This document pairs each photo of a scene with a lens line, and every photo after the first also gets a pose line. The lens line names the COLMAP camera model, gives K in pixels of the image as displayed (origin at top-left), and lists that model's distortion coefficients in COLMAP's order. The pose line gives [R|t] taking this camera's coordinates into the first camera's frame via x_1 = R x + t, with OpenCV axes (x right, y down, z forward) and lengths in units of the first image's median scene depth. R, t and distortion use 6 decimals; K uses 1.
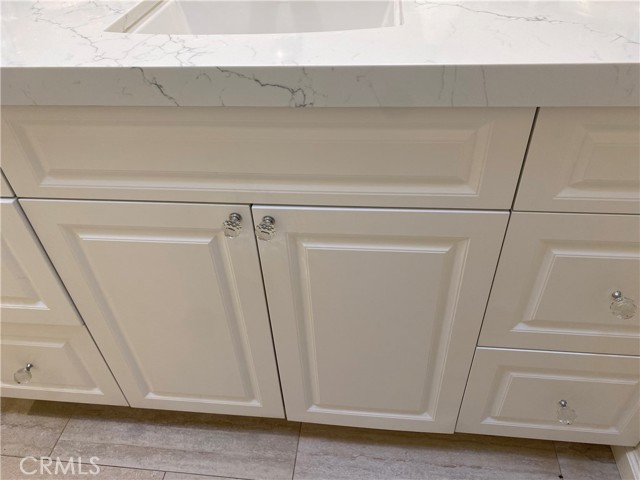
lens RADIAL K [[496.6, 0, 317.0], [0, 496.6, 259.1], [0, 0, 1]] dist [0.003318, -0.011325]
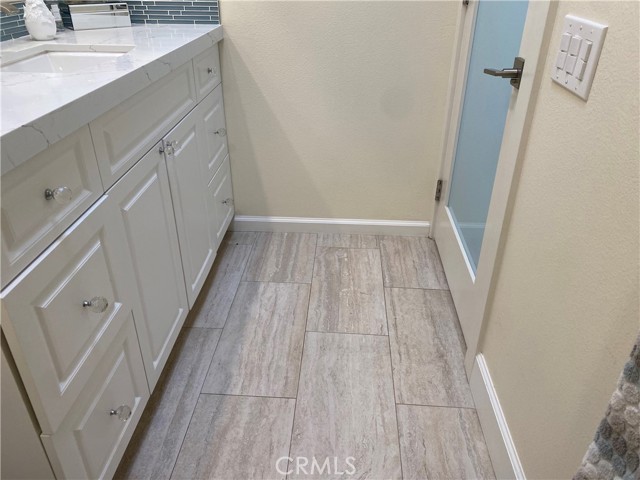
lens RADIAL K [[496.6, 0, 317.0], [0, 496.6, 259.1], [0, 0, 1]] dist [0.003318, -0.011325]
pose [[-0.054481, -0.478361, 0.876472, -1.287642], [0.667076, 0.635716, 0.388426, -0.100064], [-0.742995, 0.605835, 0.284469, 0.184380]]
